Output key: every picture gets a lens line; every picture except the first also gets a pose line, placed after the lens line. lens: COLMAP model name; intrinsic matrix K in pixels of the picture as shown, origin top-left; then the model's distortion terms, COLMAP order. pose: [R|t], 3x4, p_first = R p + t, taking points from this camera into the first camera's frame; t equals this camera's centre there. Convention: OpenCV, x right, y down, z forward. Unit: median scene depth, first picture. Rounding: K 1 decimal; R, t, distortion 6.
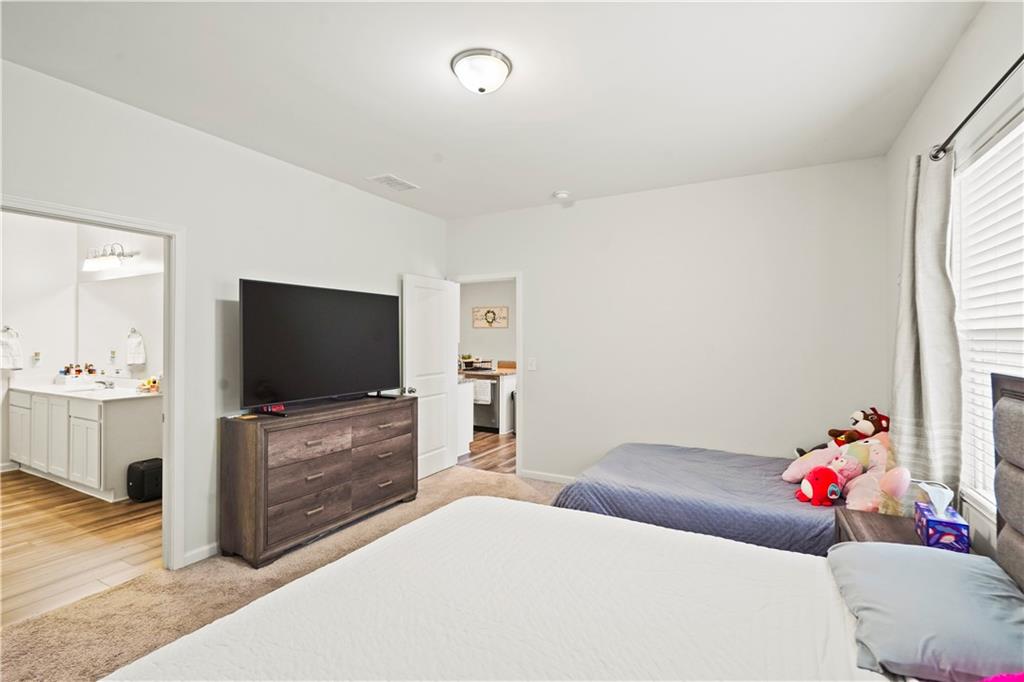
lens RADIAL K [[464.5, 0, 511.6], [0, 464.5, 336.4], [0, 0, 1]] dist [-0.002690, 0.004668]
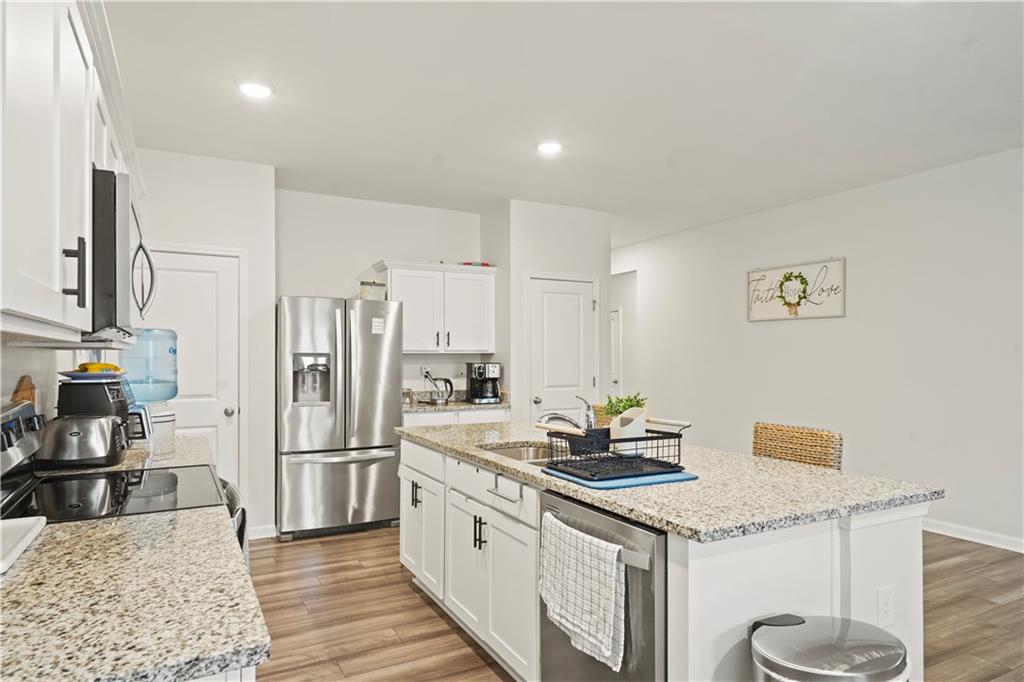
lens RADIAL K [[600.1, 0, 515.5], [0, 600.1, 356.7], [0, 0, 1]] dist [0.003794, 0.002540]
pose [[0.841913, -0.000462, -0.539613, 0.027992], [-0.001120, 0.999996, -0.002604, 0.013654], [0.539612, 0.002796, 0.841909, 0.464666]]
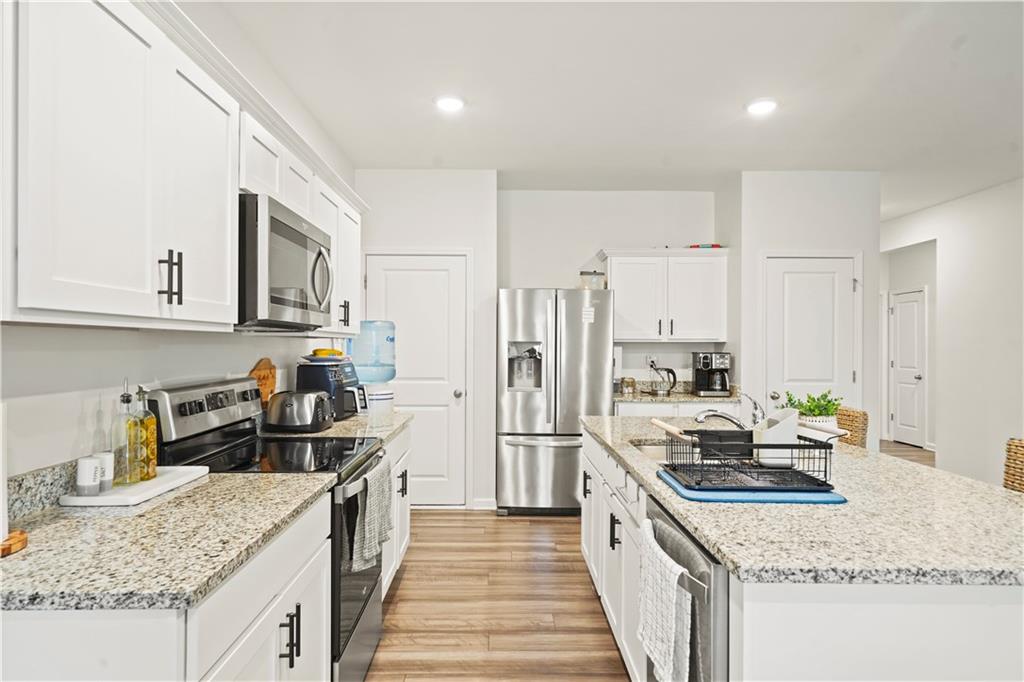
lens RADIAL K [[600.1, 0, 519.9], [0, 600.1, 348.3], [0, 0, 1]] dist [0.003794, 0.002540]
pose [[0.499785, 0.006935, -0.866122, 0.061389], [-0.007330, 0.999966, 0.003776, 0.013571], [0.866119, 0.004462, 0.499819, 0.511466]]
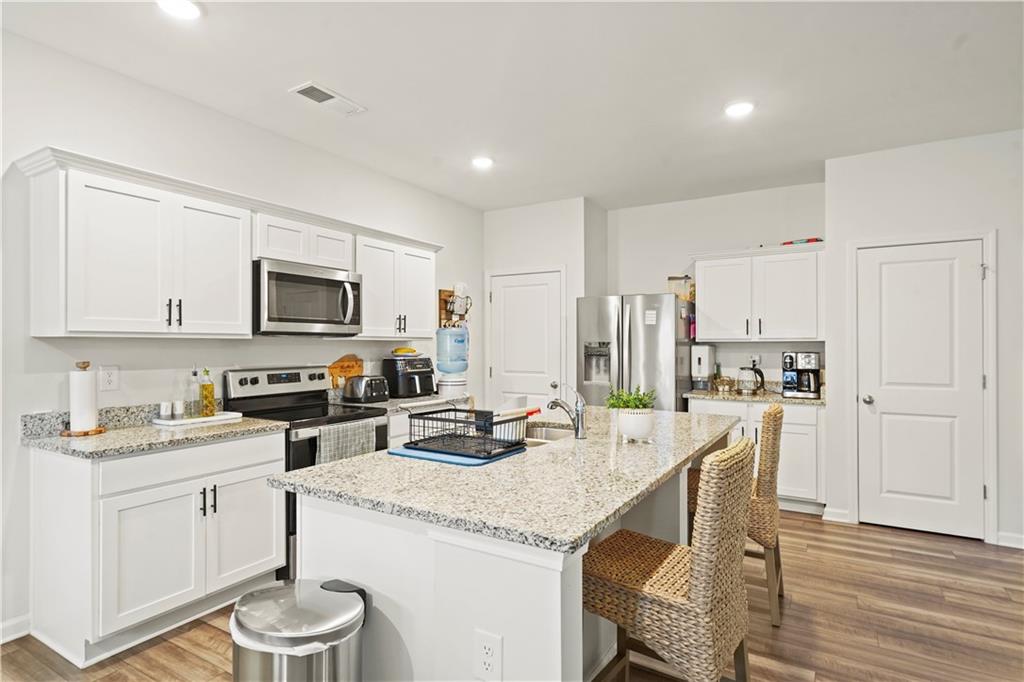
lens RADIAL K [[552.5, 0, 526.3], [0, 552.5, 342.9], [0, 0, 1]] dist [0.008126, 0.000132]
pose [[-0.029751, -0.002725, -0.999554, 0.148562], [-0.003971, 0.999989, -0.002608, 0.012581], [0.999549, 0.003891, -0.029762, 0.674434]]
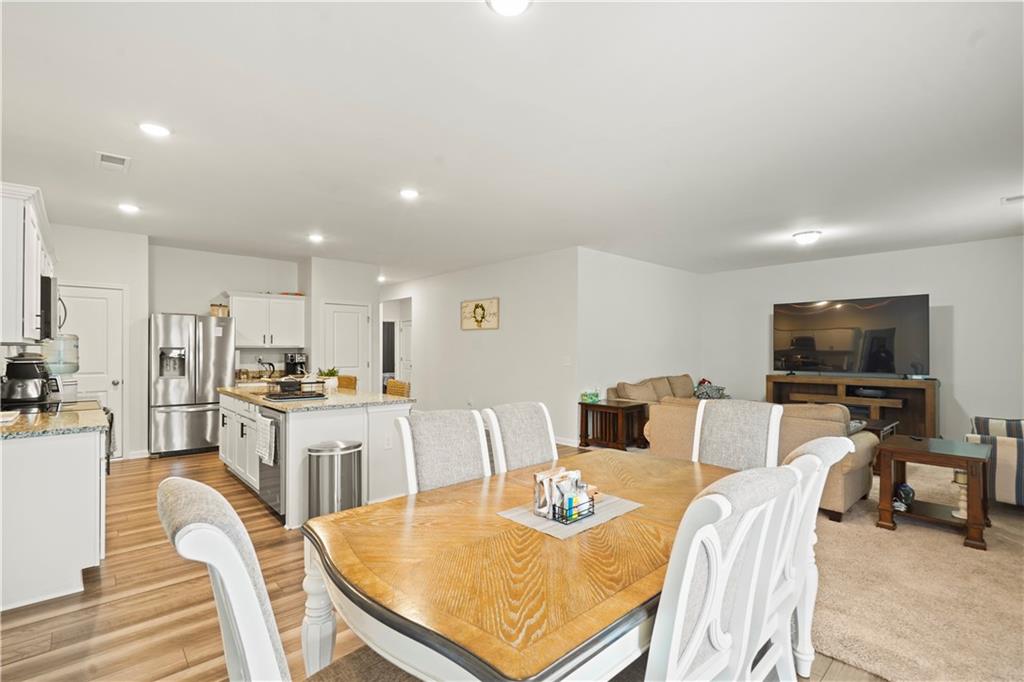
lens RADIAL K [[464.5, 0, 505.4], [0, 464.5, 350.0], [0, 0, 1]] dist [-0.002690, 0.004668]
pose [[0.943277, 0.000936, -0.332004, 0.220735], [-0.001949, 0.999994, -0.002719, 0.013892], [0.332000, 0.003211, 0.943274, 0.361288]]
